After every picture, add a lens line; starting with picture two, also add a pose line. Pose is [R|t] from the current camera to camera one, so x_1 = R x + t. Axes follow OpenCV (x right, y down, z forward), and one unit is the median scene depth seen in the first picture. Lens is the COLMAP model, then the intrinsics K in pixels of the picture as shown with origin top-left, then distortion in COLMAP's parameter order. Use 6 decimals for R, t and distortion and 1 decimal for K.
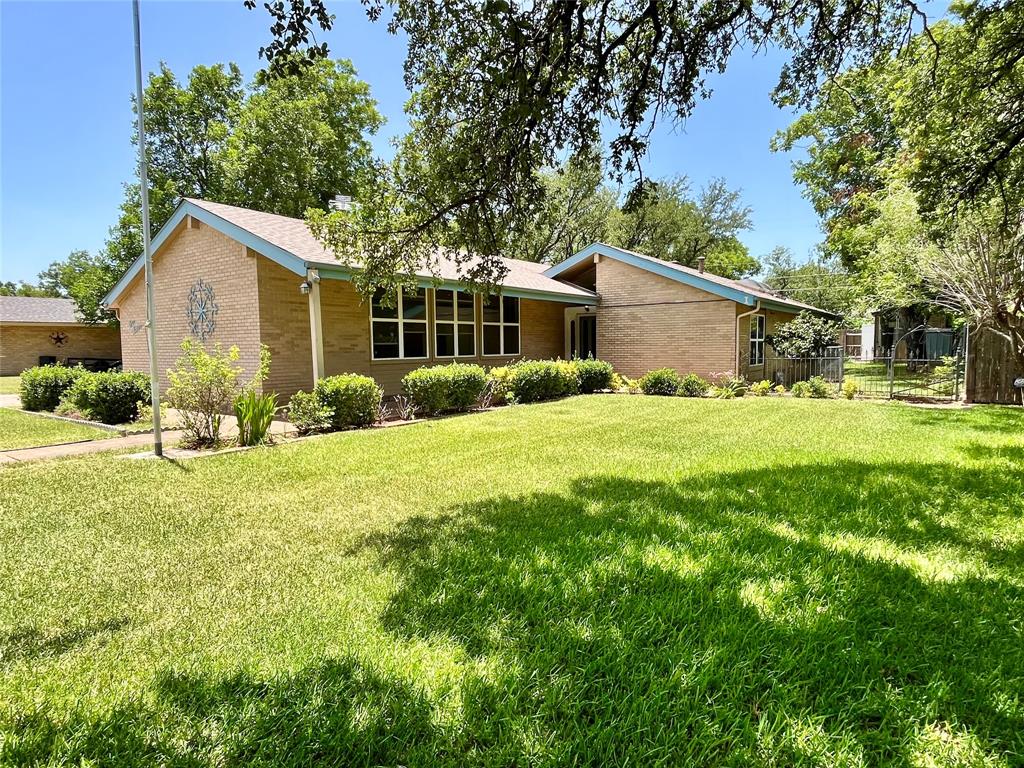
lens RADIAL K [[601.0, 0, 512.0], [0, 601.0, 384.0], [0, 0, 1]] dist [-0.001867, -0.000851]
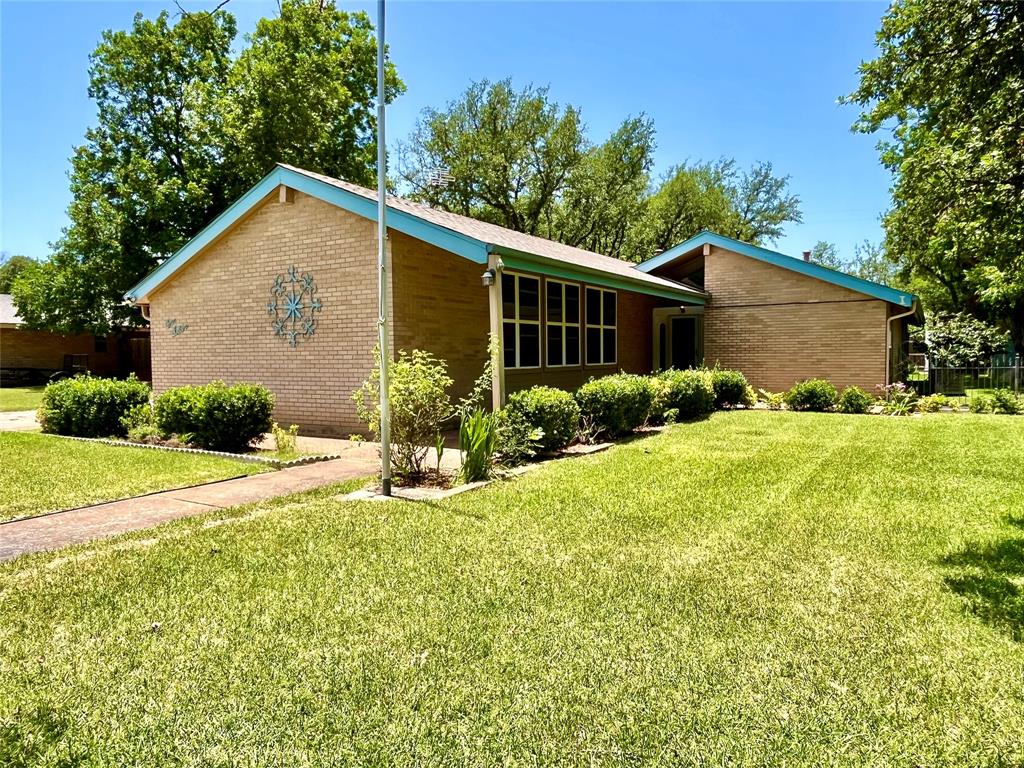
lens RADIAL K [[695.5, 0, 512.0], [0, 695.5, 384.0], [0, 0, 1]] dist [0.000004, -0.002907]
pose [[0.996739, -0.001698, 0.080670, -0.244635], [0.003380, 0.999780, -0.020715, -0.001152], [-0.080617, 0.020920, 0.996526, 0.057692]]
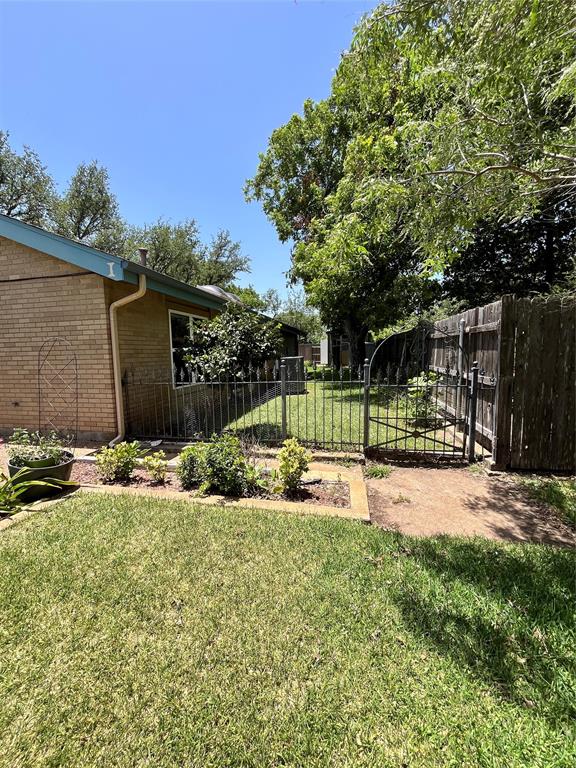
lens RADIAL K [[311.1, 0, 285.1], [0, 311.1, 384.8], [0, 0, 1]] dist [-0.004080, 0.000852]
pose [[0.917165, -0.048907, 0.395495, 0.413779], [0.035911, 0.998546, 0.040203, -0.049054], [-0.396886, -0.022670, 0.917588, 0.700972]]
